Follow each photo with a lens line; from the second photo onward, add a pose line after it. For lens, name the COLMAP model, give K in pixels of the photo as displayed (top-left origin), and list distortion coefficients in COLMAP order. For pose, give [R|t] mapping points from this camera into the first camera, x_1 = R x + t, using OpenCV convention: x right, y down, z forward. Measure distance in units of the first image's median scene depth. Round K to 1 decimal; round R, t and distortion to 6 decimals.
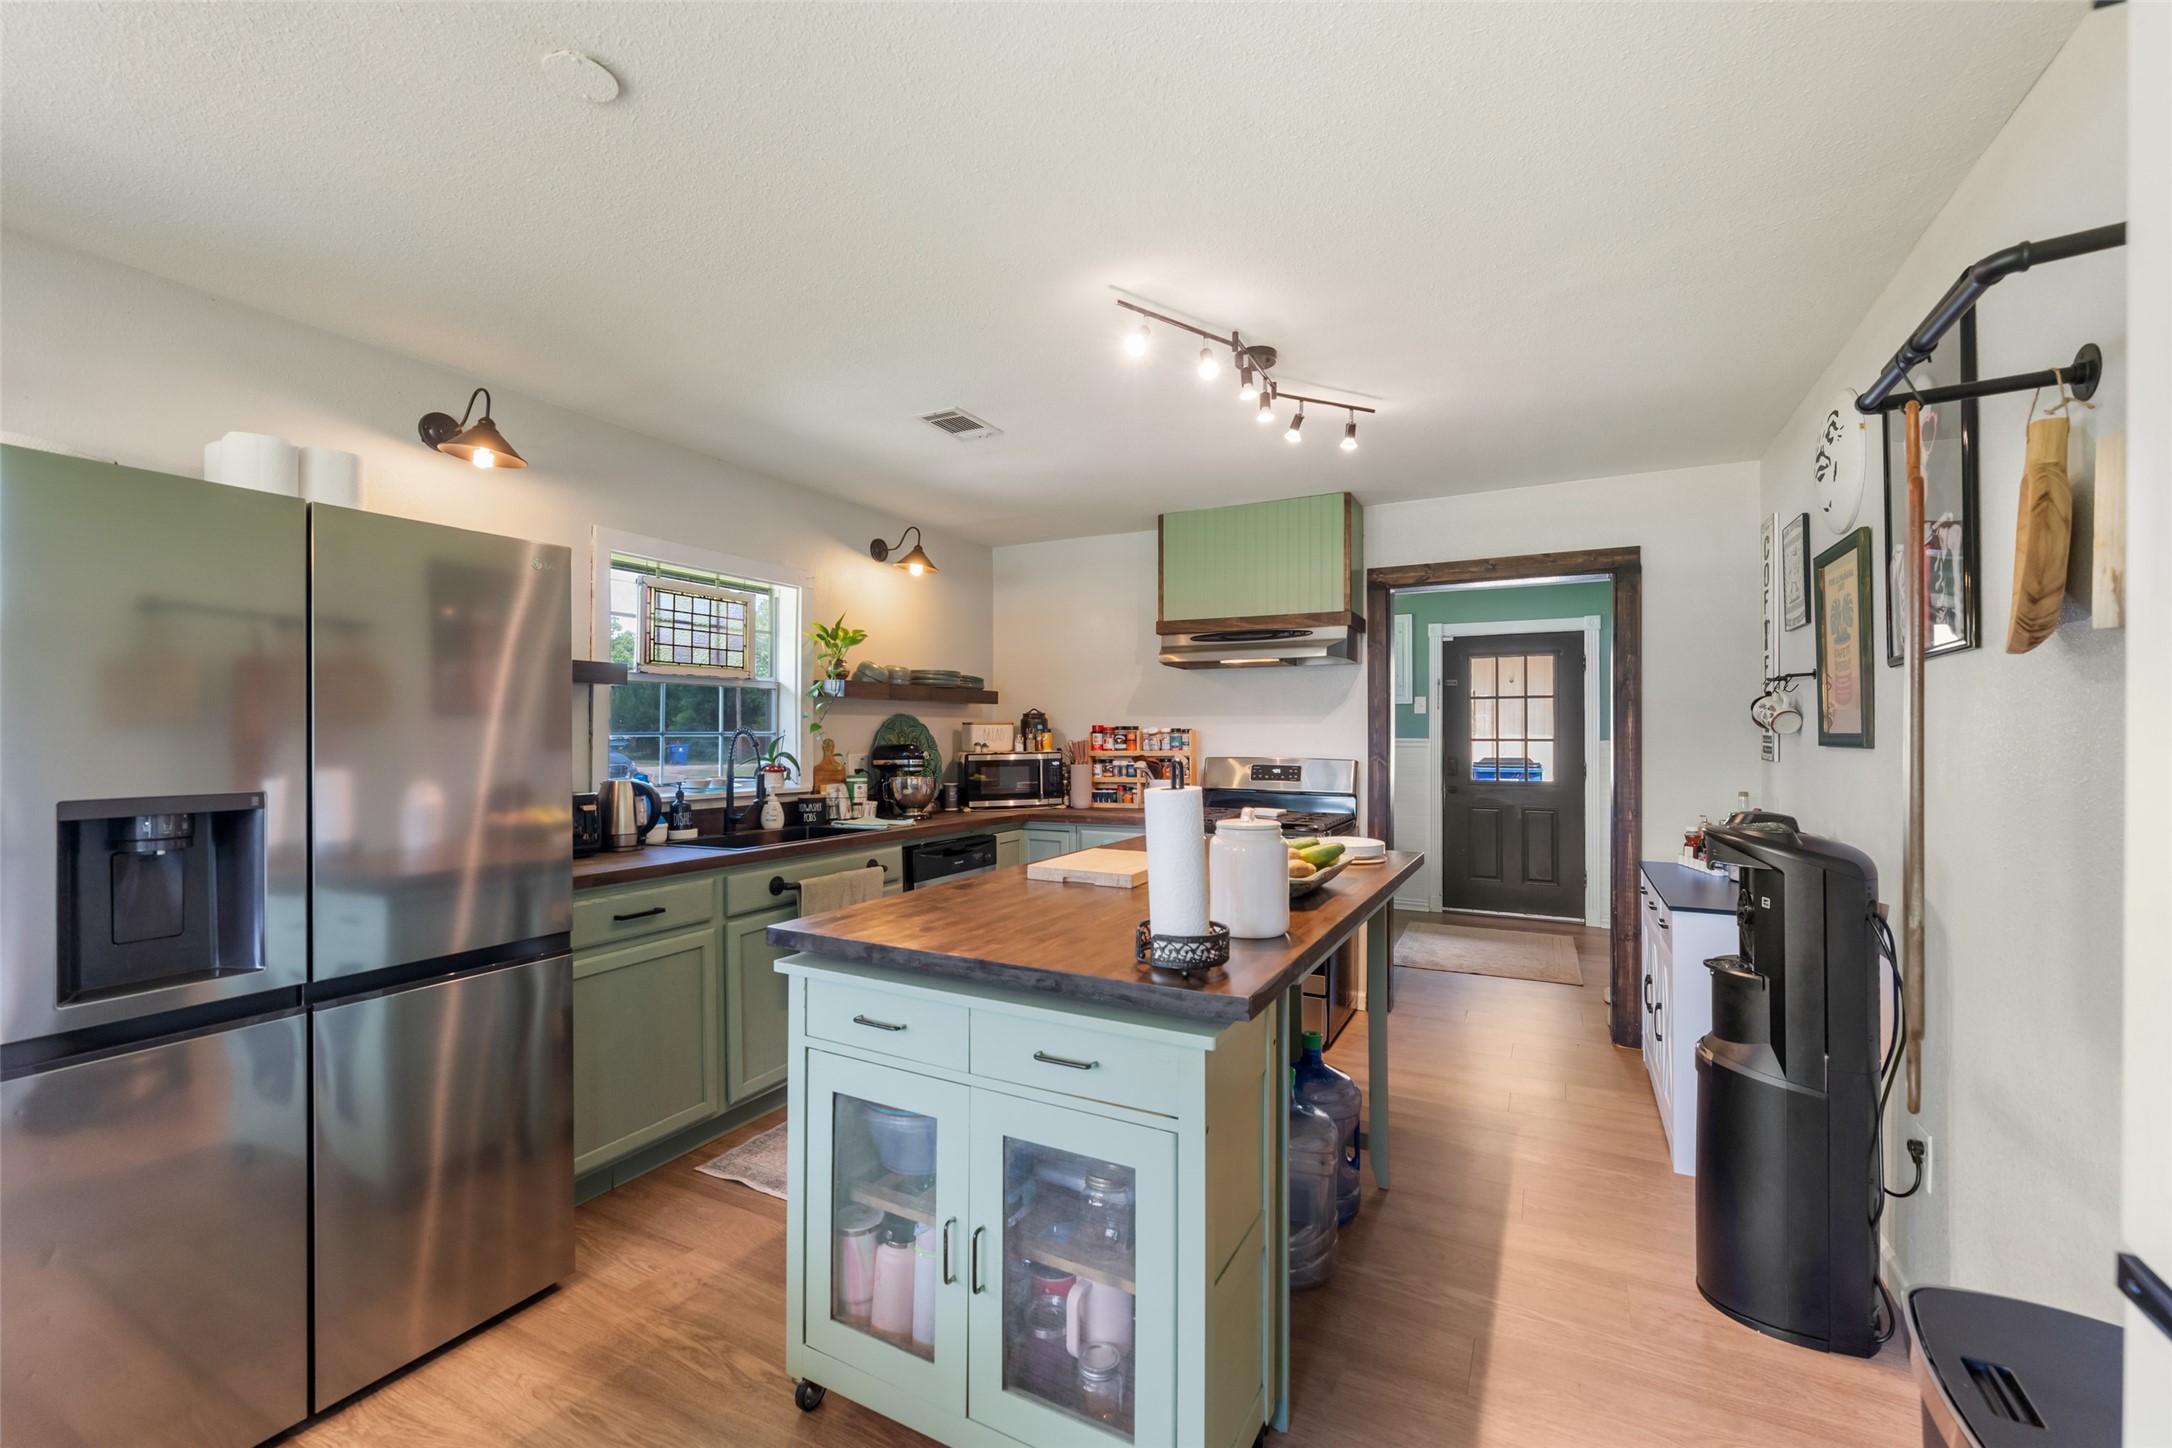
lens RADIAL K [[915.8, 0, 1095.2], [0, 915.8, 723.9], [0, 0, 1]] dist [0.000041, -0.000413]
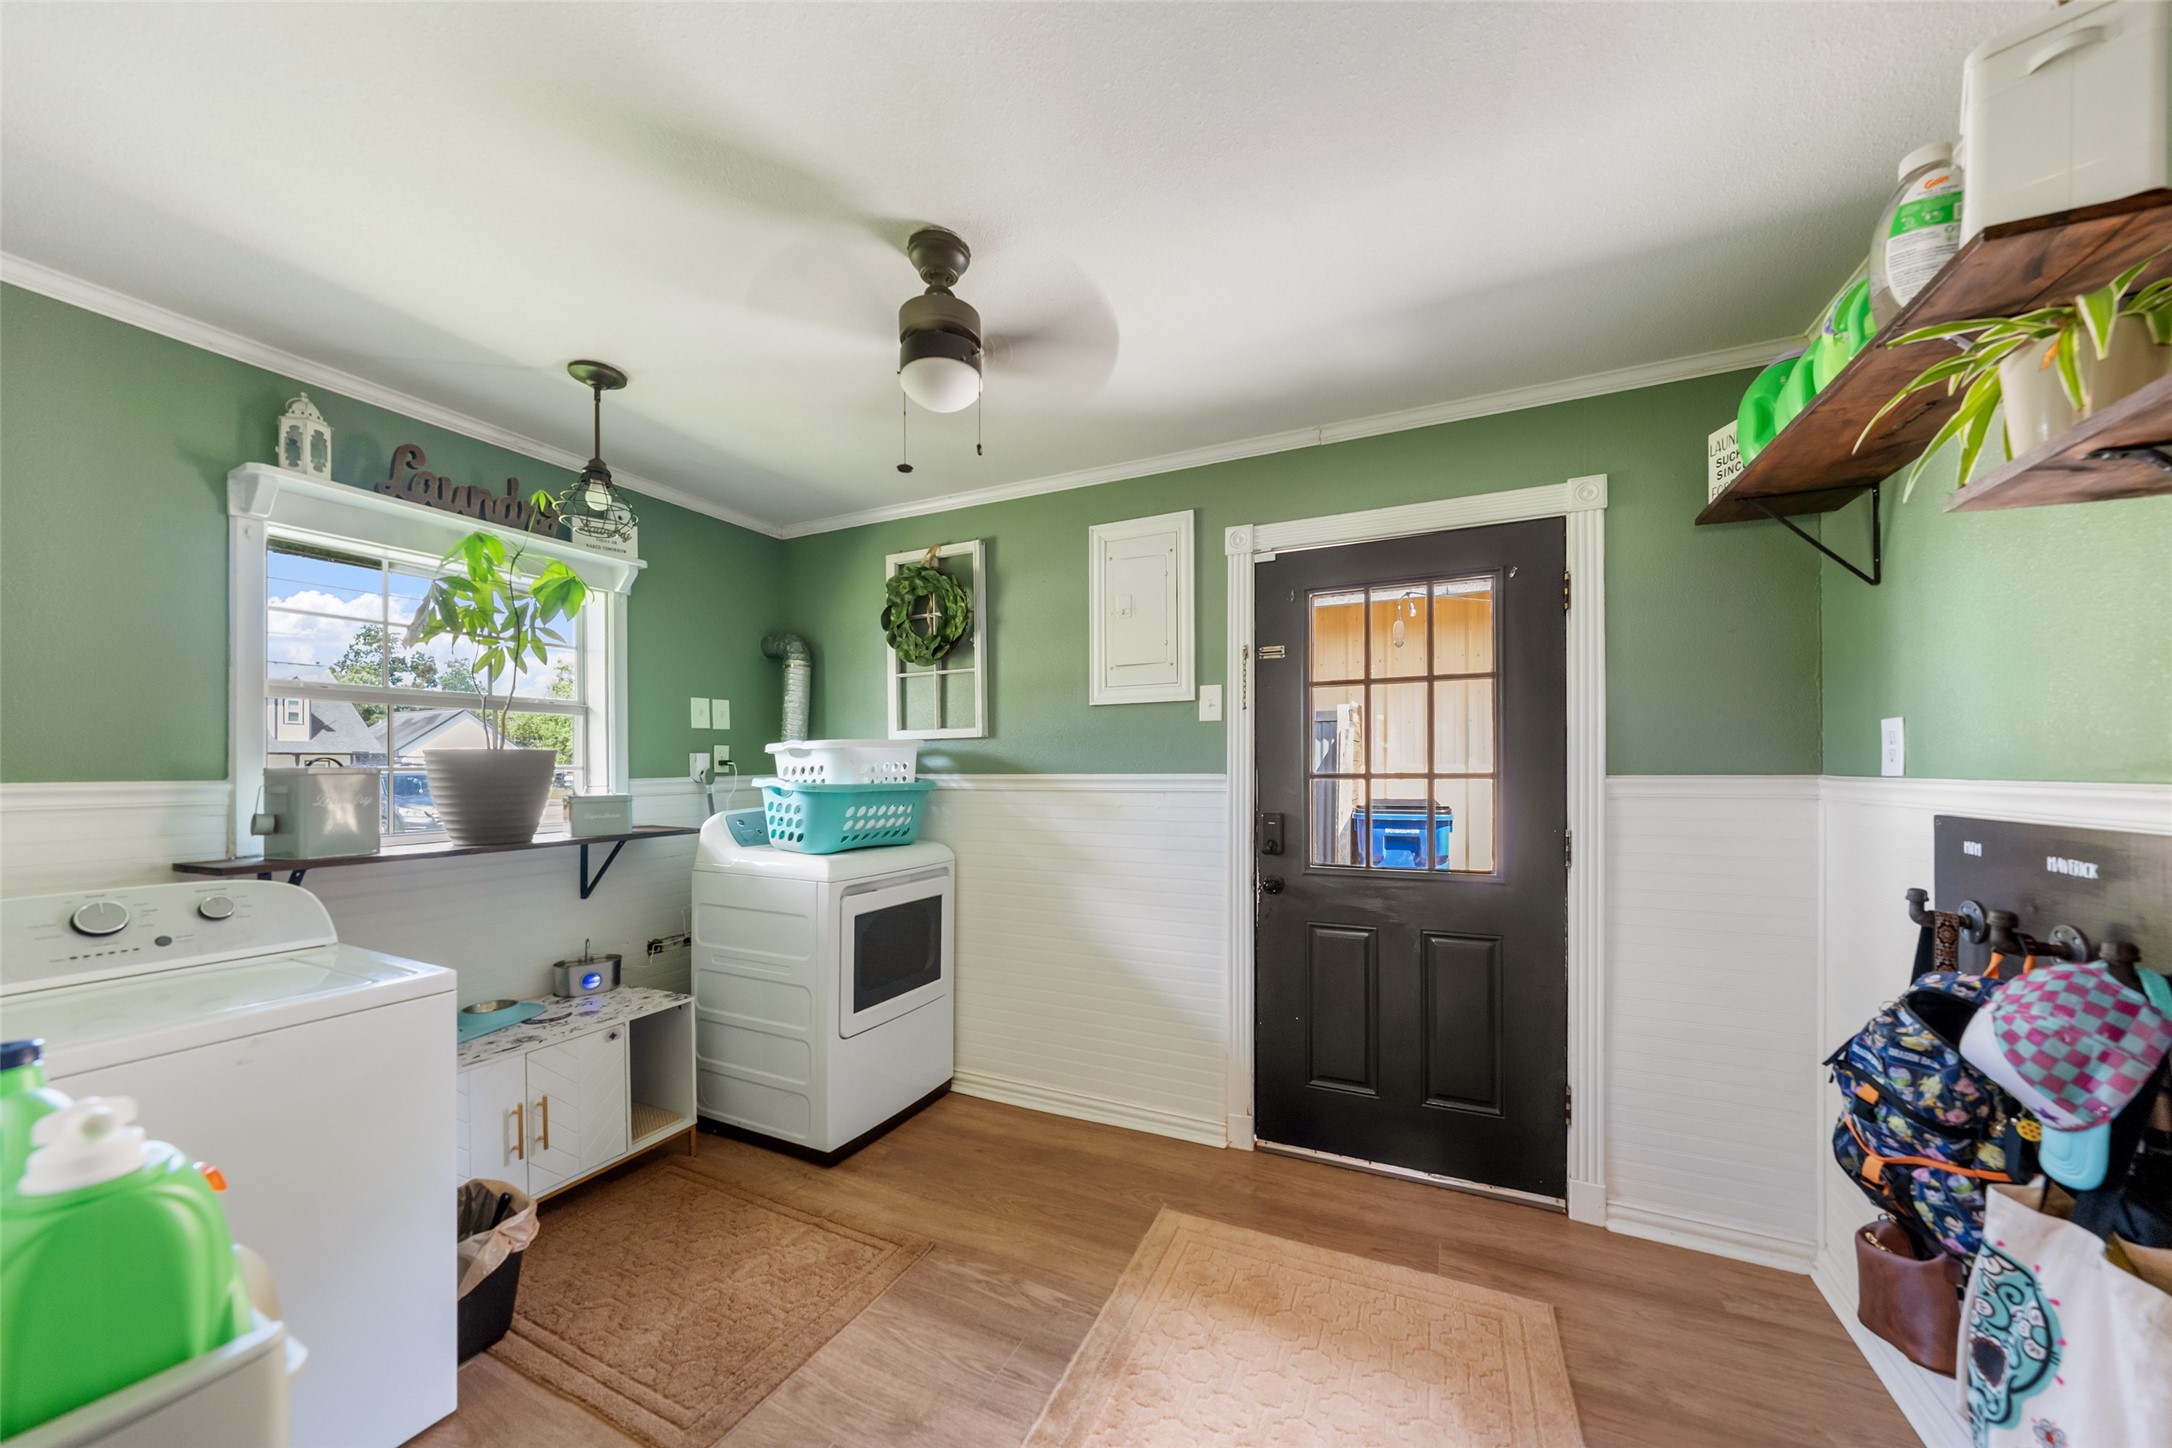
lens RADIAL K [[747.2, 0, 1129.4], [0, 747.2, 767.8], [0, 0, 1]] dist [-0.002706, 0.000230]
pose [[0.998315, -0.007318, 0.057557, 0.460880], [0.006873, 0.999945, 0.007923, 0.014635], [-0.057611, -0.007514, 0.998311, 0.982951]]
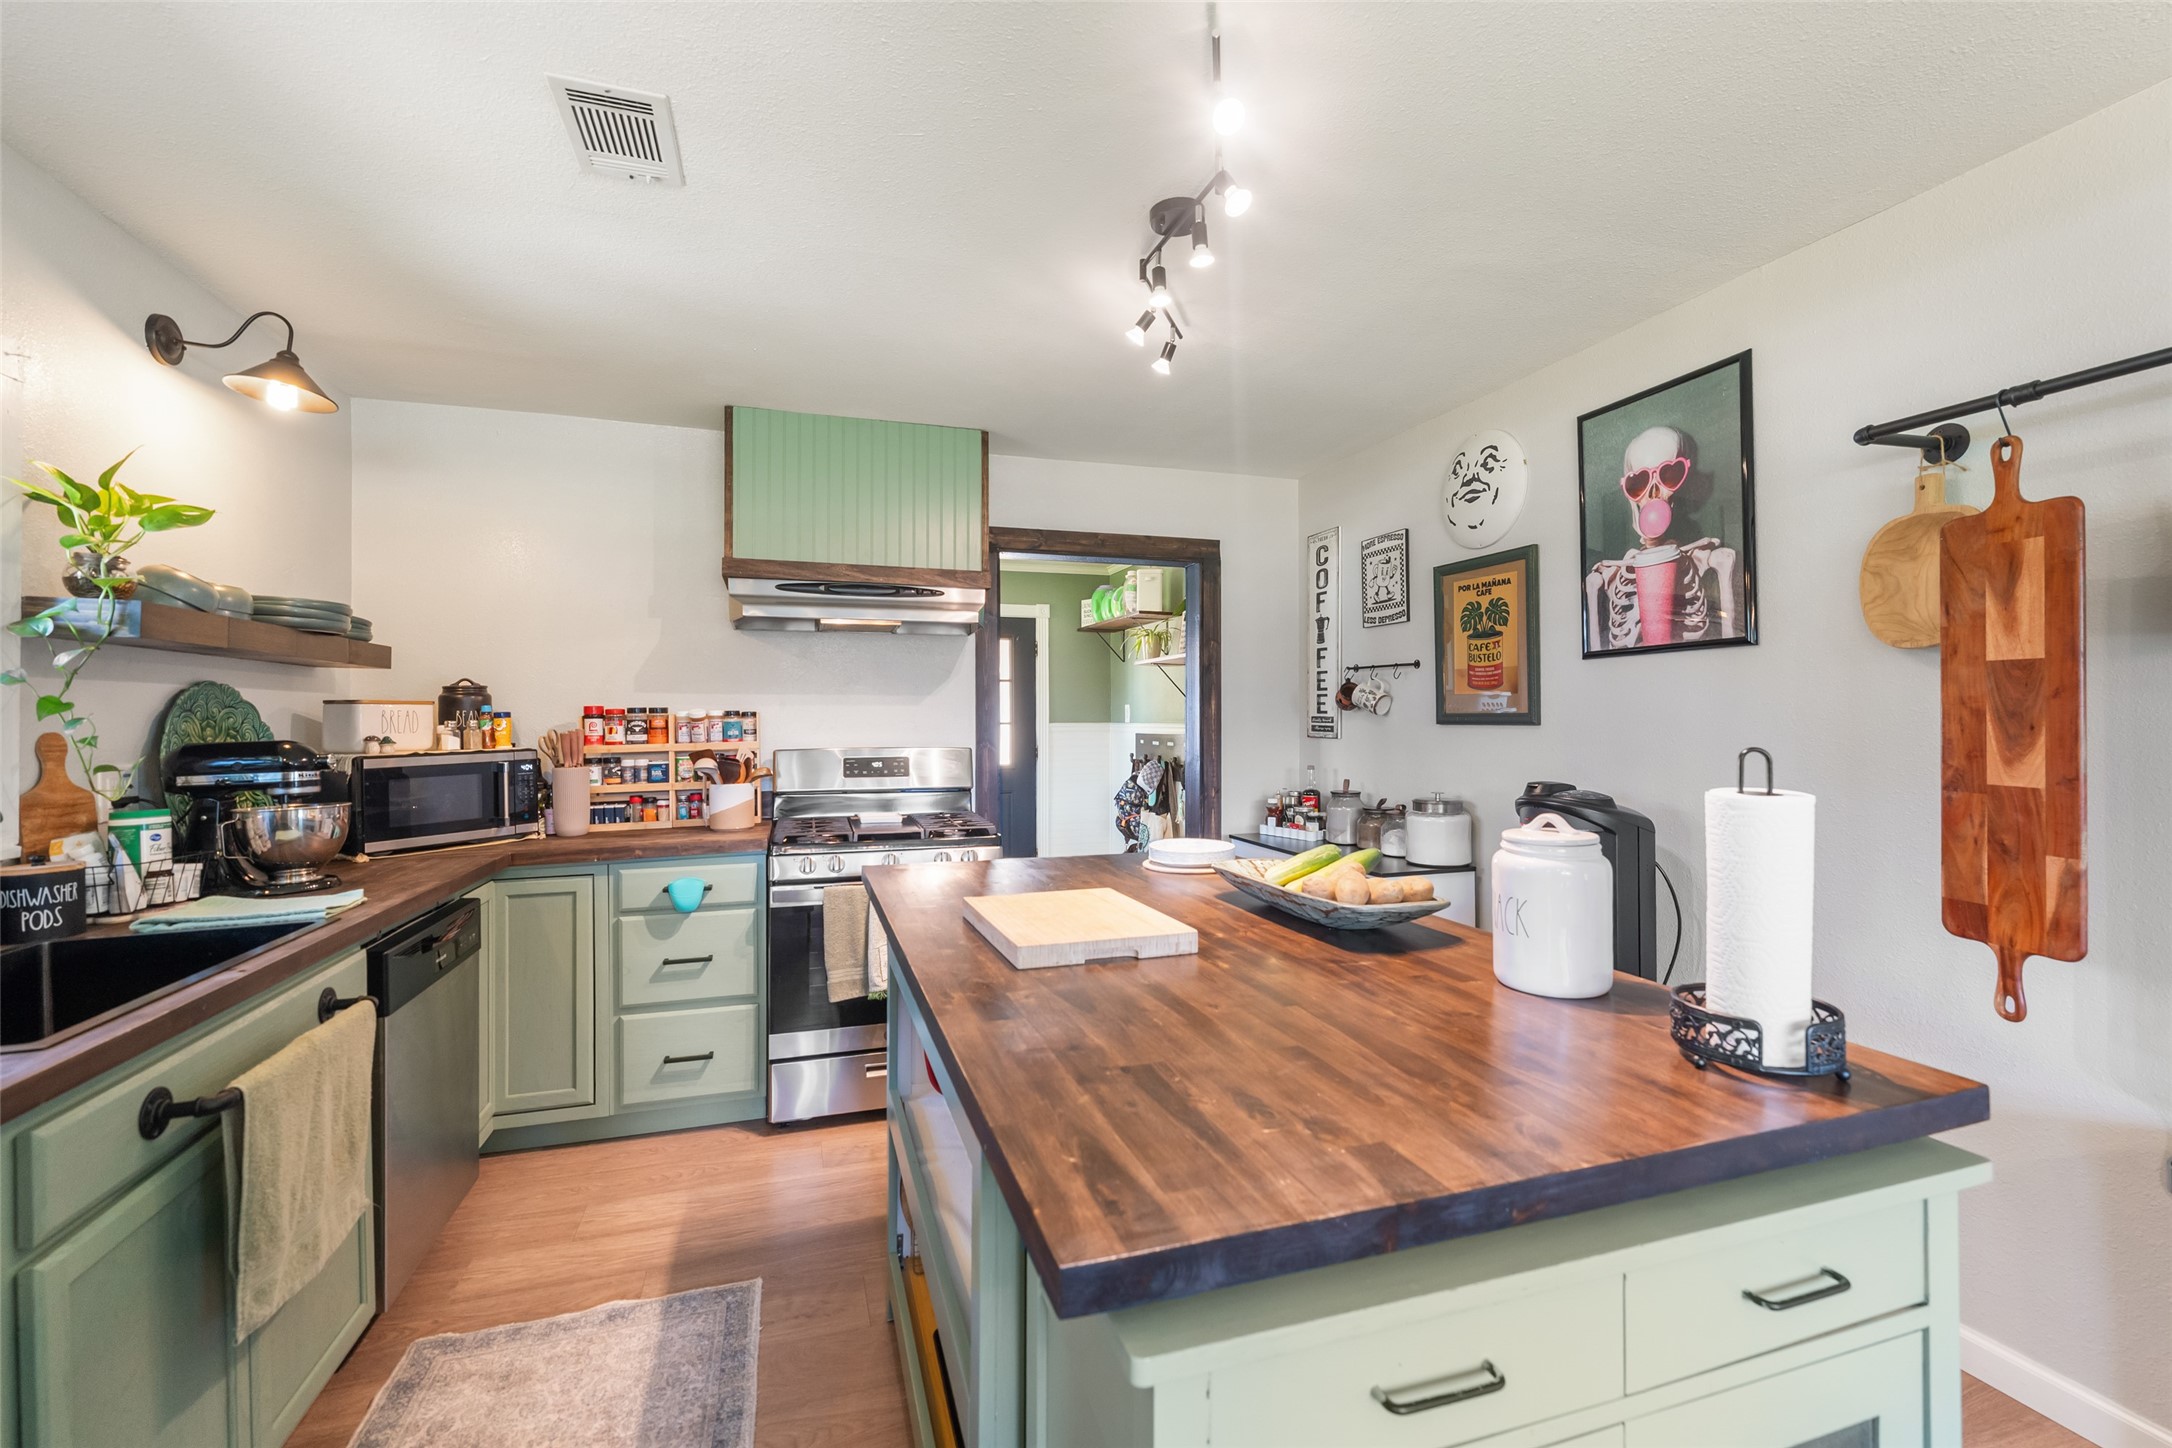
lens RADIAL K [[915.8, 0, 1092.8], [0, 915.8, 710.5], [0, 0, 1]] dist [0.000041, -0.000413]
pose [[0.692144, 0.001399, 0.721758, -0.260584], [-0.001325, 0.999999, -0.000667, 0.005142], [-0.721758, -0.000495, 0.692145, 0.334472]]
